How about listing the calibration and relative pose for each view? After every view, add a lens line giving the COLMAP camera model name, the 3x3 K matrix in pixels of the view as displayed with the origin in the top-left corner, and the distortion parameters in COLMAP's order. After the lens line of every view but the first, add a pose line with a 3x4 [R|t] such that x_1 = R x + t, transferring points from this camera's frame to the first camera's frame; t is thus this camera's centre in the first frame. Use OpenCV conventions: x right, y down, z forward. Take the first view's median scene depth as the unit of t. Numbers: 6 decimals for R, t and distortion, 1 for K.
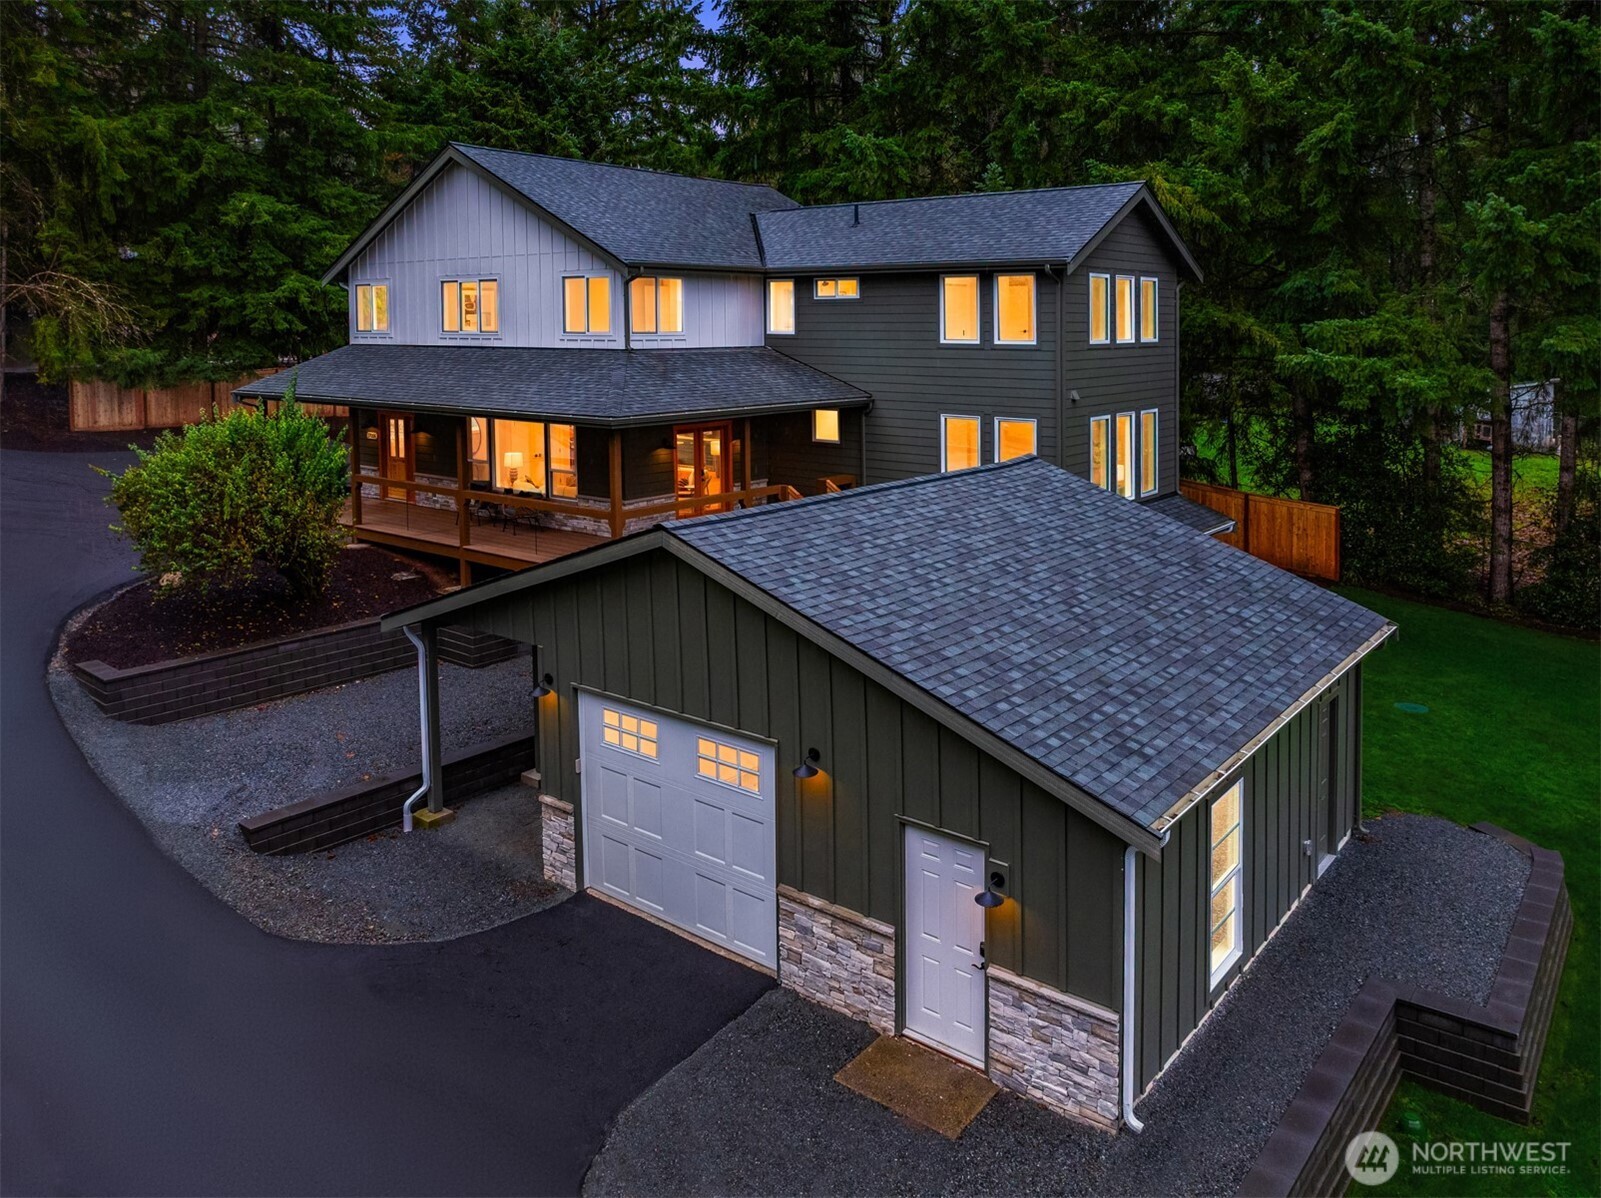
lens RADIAL K [[1193.7, 0, 805.1], [0, 1193.7, 425.8], [0, 0, 1]] dist [-0.069792, 0.072787]
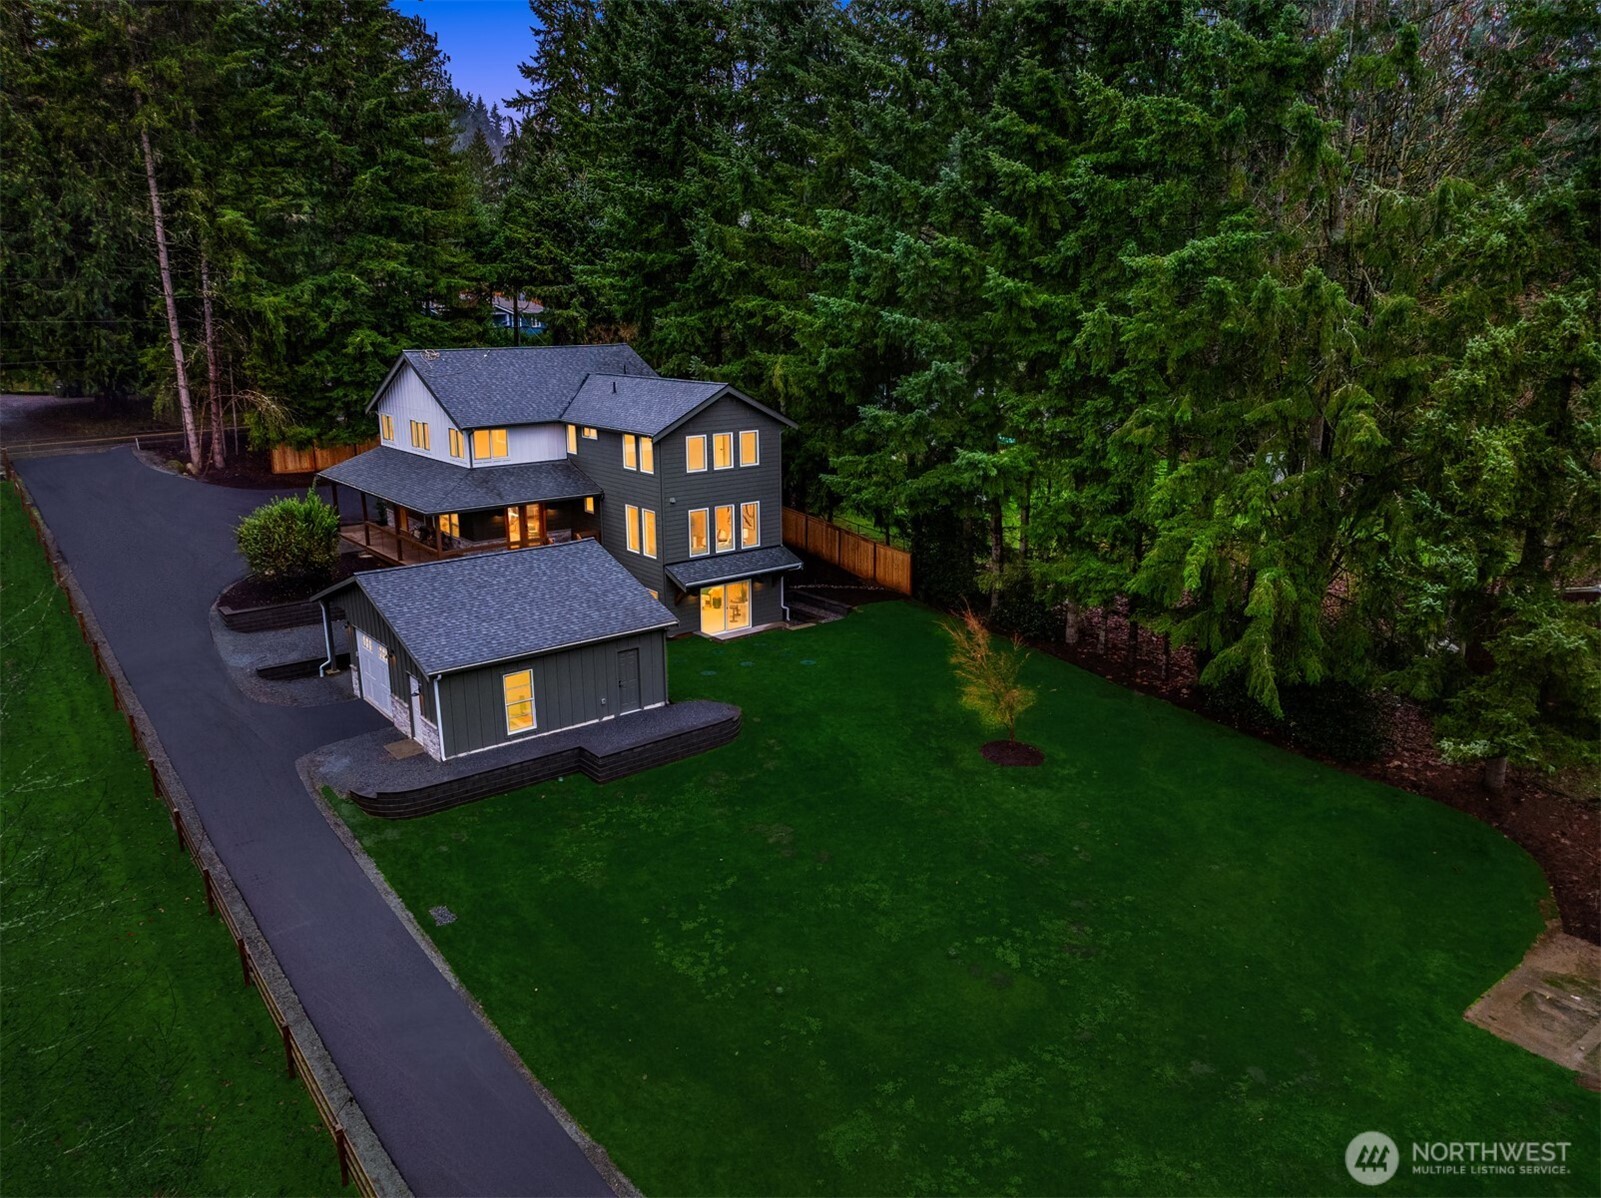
lens RADIAL K [[1134.1, 0, 800.5], [0, 1134.1, 599.0], [0, 0, 1]] dist [0.007393, 0.001211]
pose [[0.975758, 0.053598, -0.212190, 0.804275], [-0.016569, 0.984857, 0.172576, -0.183914], [0.218226, -0.164876, 0.961870, -0.764613]]
